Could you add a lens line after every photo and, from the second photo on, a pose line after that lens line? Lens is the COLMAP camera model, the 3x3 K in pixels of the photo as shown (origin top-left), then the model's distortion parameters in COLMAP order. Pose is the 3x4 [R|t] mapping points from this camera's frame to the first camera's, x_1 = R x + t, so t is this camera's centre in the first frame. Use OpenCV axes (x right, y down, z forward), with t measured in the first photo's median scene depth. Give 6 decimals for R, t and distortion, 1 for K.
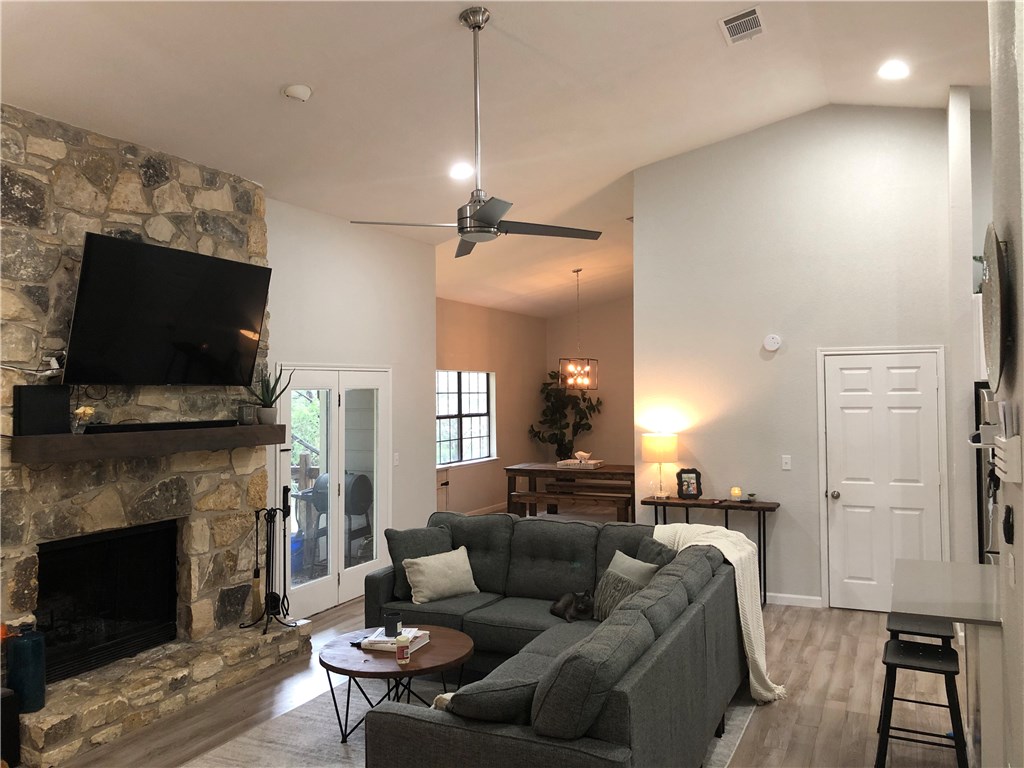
lens RADIAL K [[841.5, 0, 515.3], [0, 841.5, 373.5], [0, 0, 1]] dist [0.032197, -0.034148]
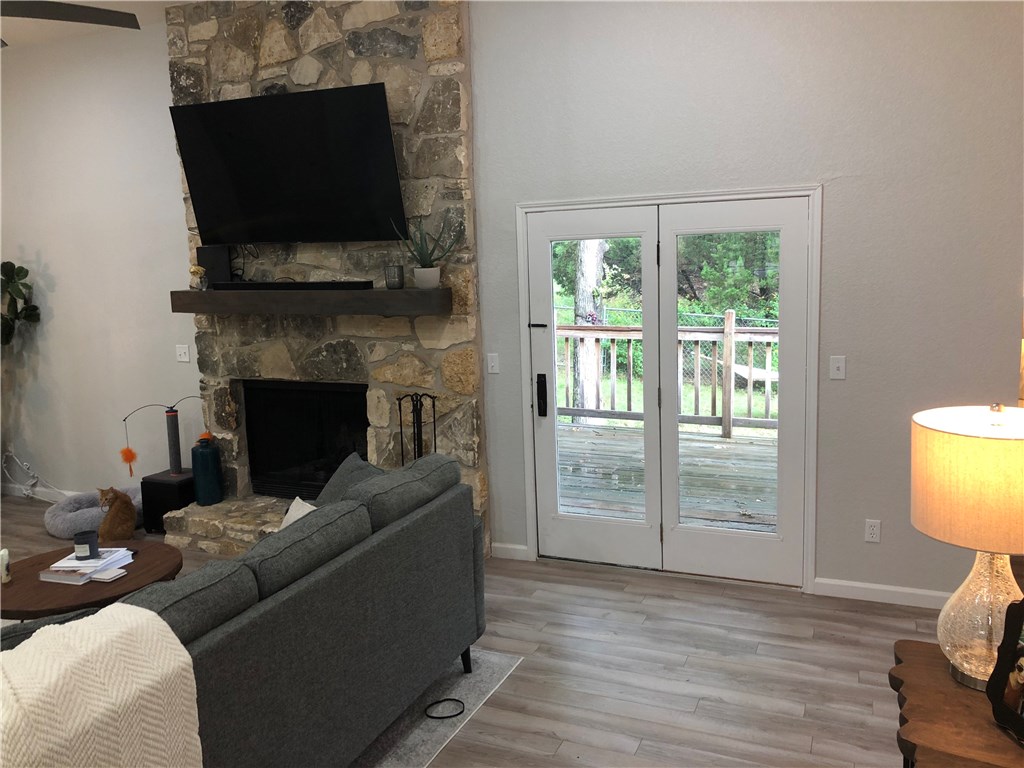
lens RADIAL K [[841.5, 0, 512.1], [0, 841.5, 372.1], [0, 0, 1]] dist [0.032197, -0.034148]
pose [[0.023288, 0.154031, -0.987791, 0.498996], [0.051362, 0.986570, 0.155052, 0.019940], [0.998409, -0.054346, 0.015063, 1.084525]]
